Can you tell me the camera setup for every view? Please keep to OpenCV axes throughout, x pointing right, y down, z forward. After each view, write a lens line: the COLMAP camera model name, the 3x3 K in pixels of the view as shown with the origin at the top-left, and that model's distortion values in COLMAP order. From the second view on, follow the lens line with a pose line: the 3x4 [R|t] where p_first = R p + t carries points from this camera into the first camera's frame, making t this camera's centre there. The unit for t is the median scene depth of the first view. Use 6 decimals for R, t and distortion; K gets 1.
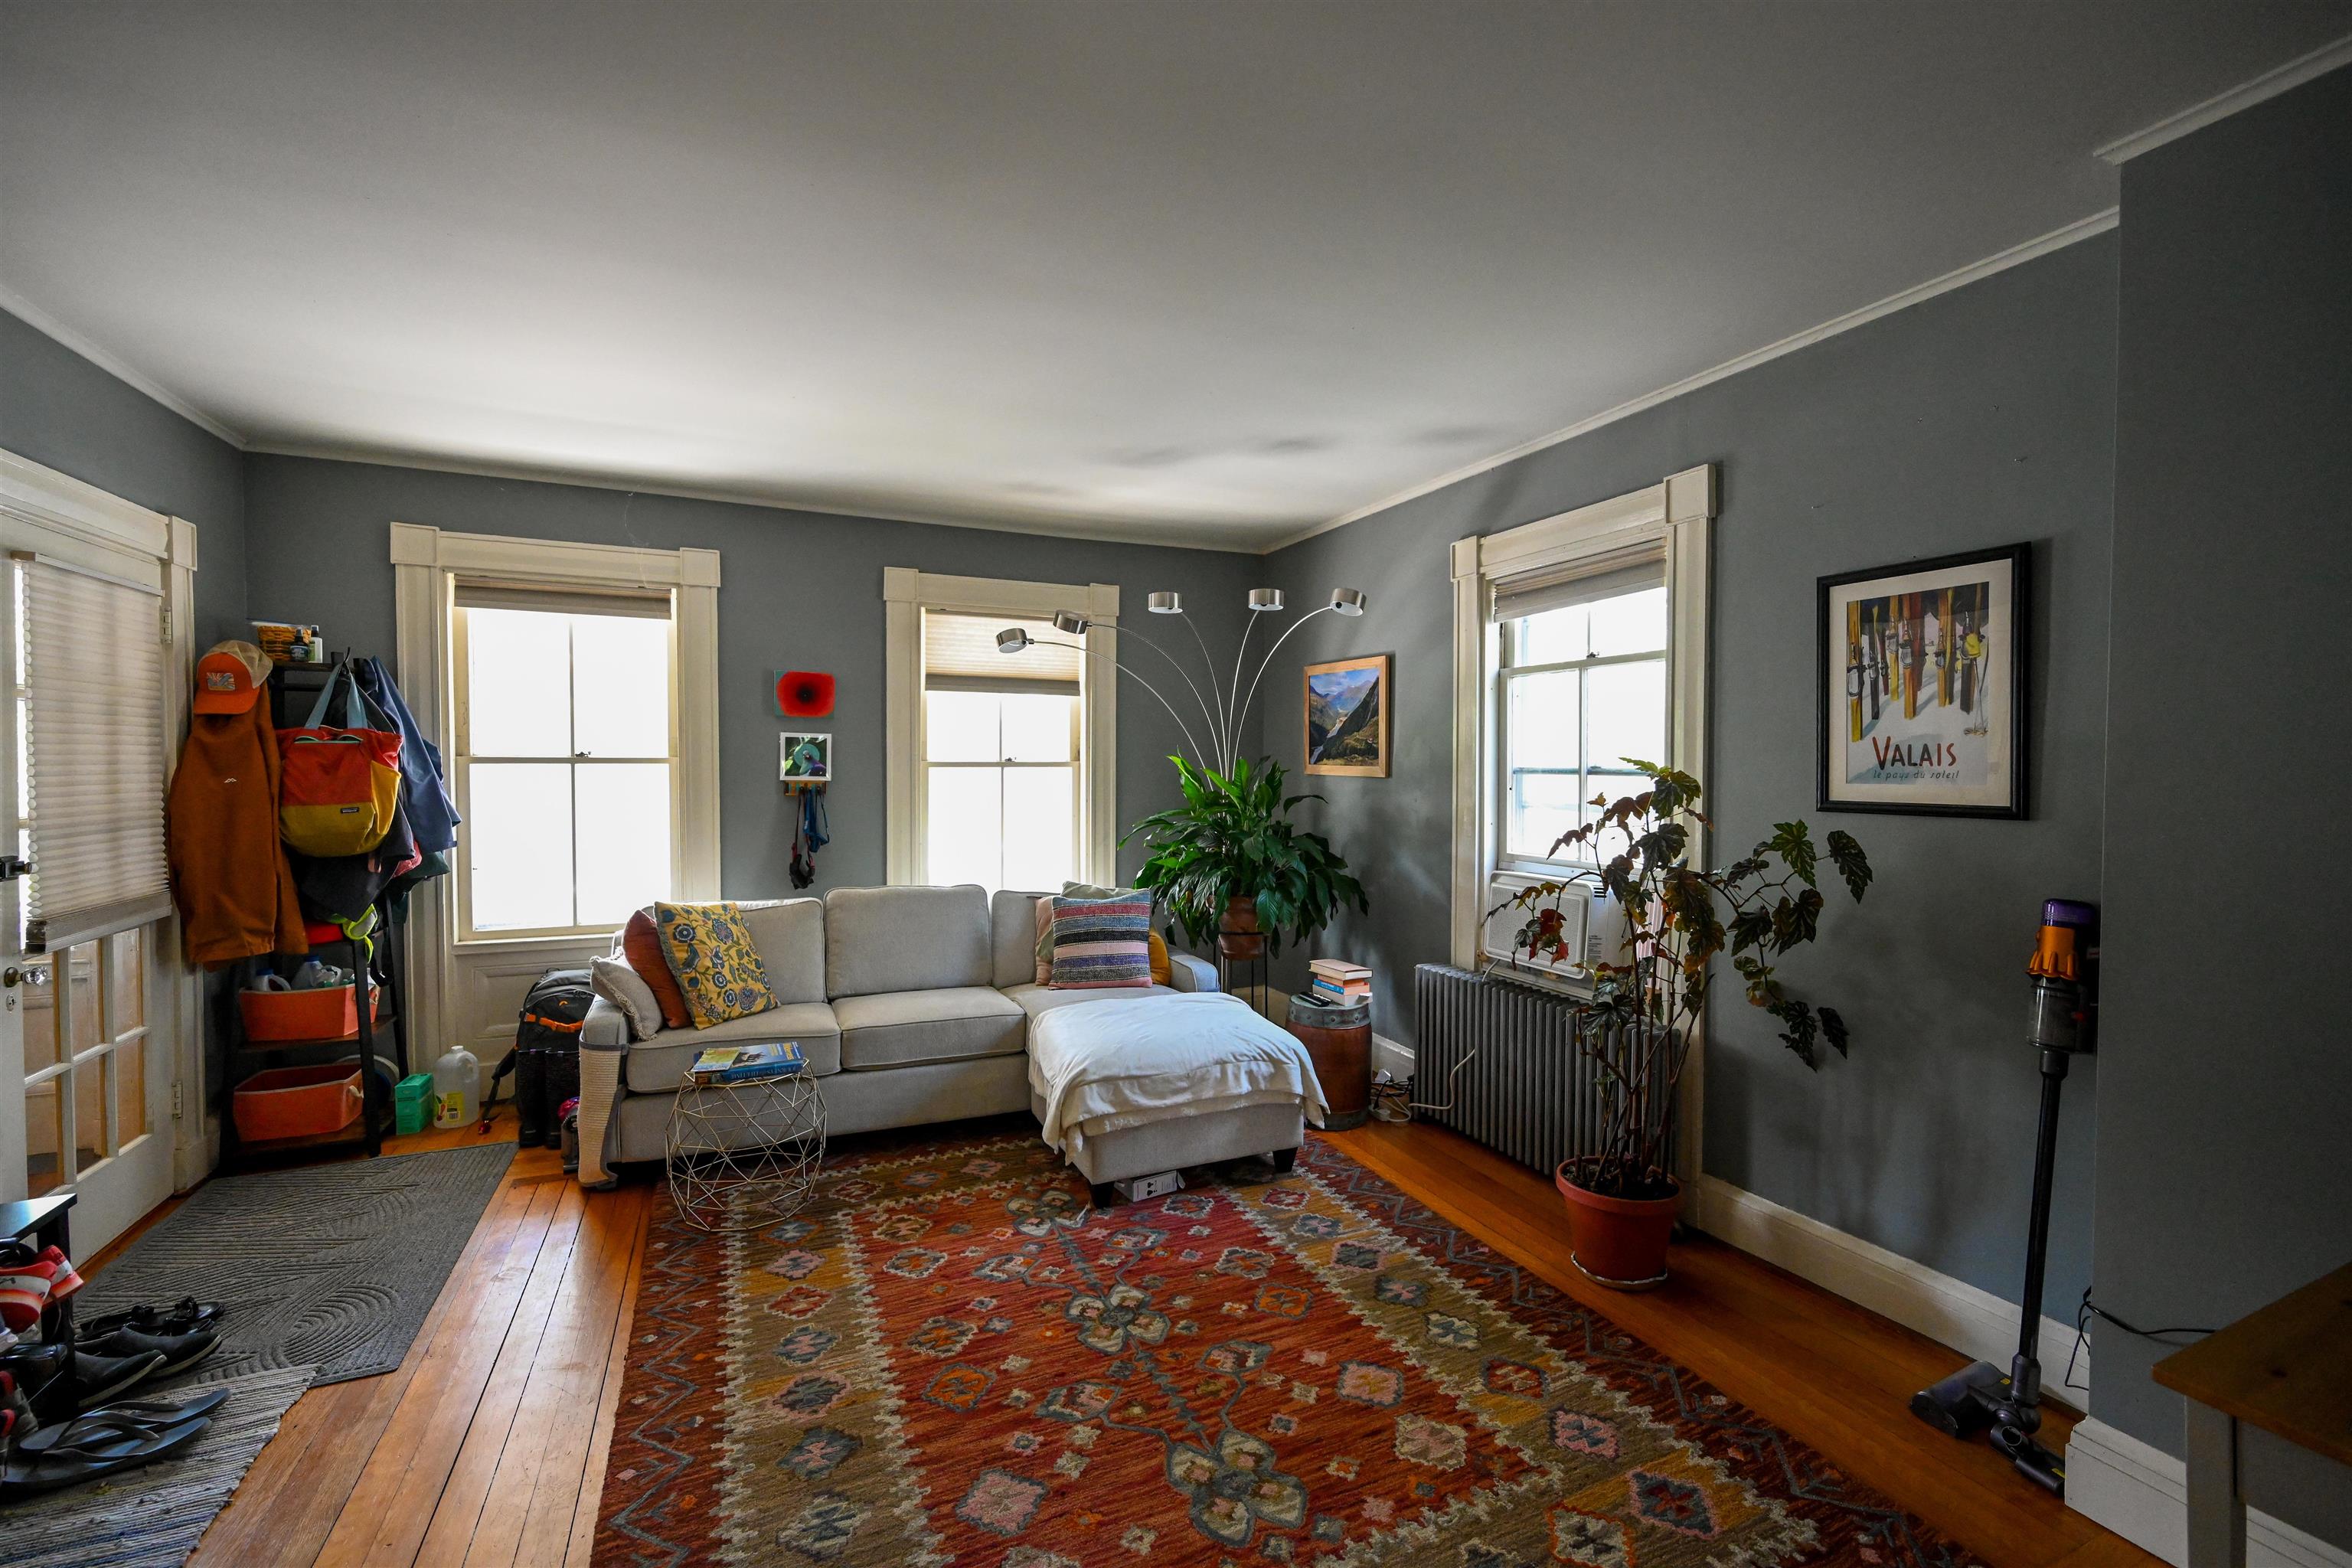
lens RADIAL K [[992.1, 0, 1182.4], [0, 992.1, 792.2], [0, 0, 1]] dist [-0.000667, -0.000288]
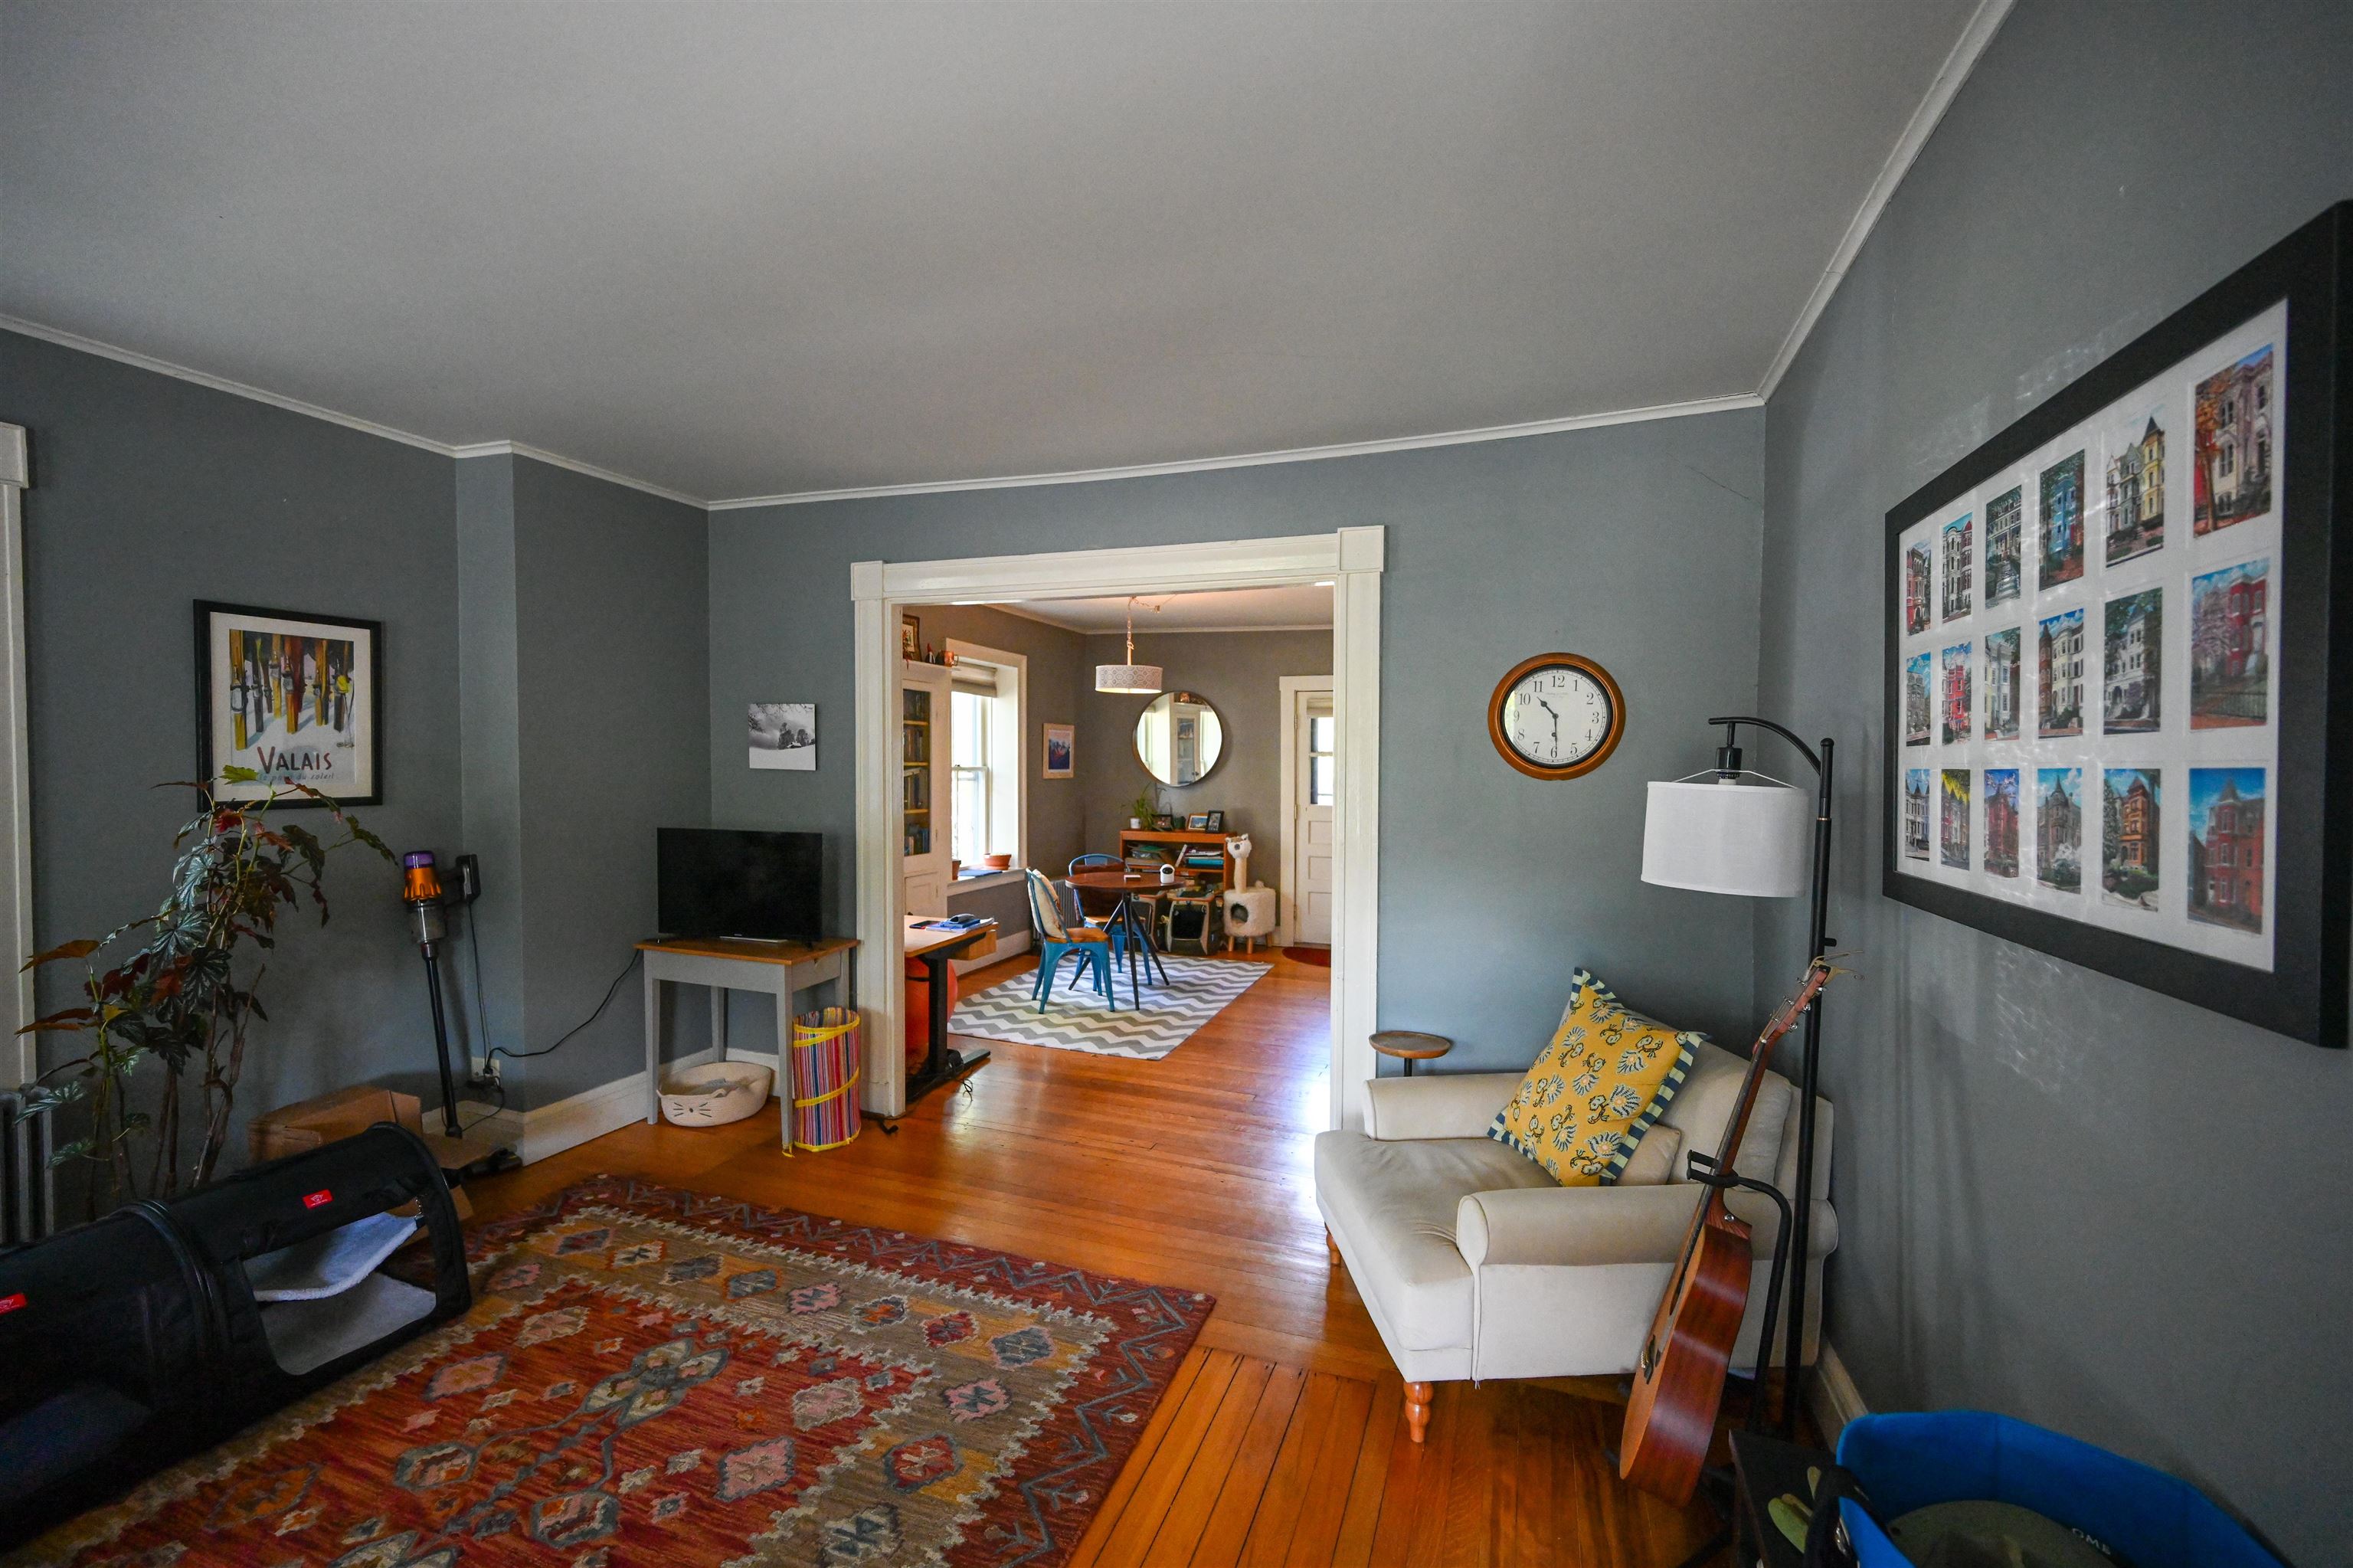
lens RADIAL K [[933.7, 0, 1187.1], [0, 933.7, 781.9], [0, 0, 1]] dist [0.002432, 0.000207]
pose [[-0.723448, -0.020482, 0.690075, -0.900631], [0.016964, 0.998731, 0.047427, -0.047077], [-0.690170, 0.046017, -0.722183, 1.033053]]
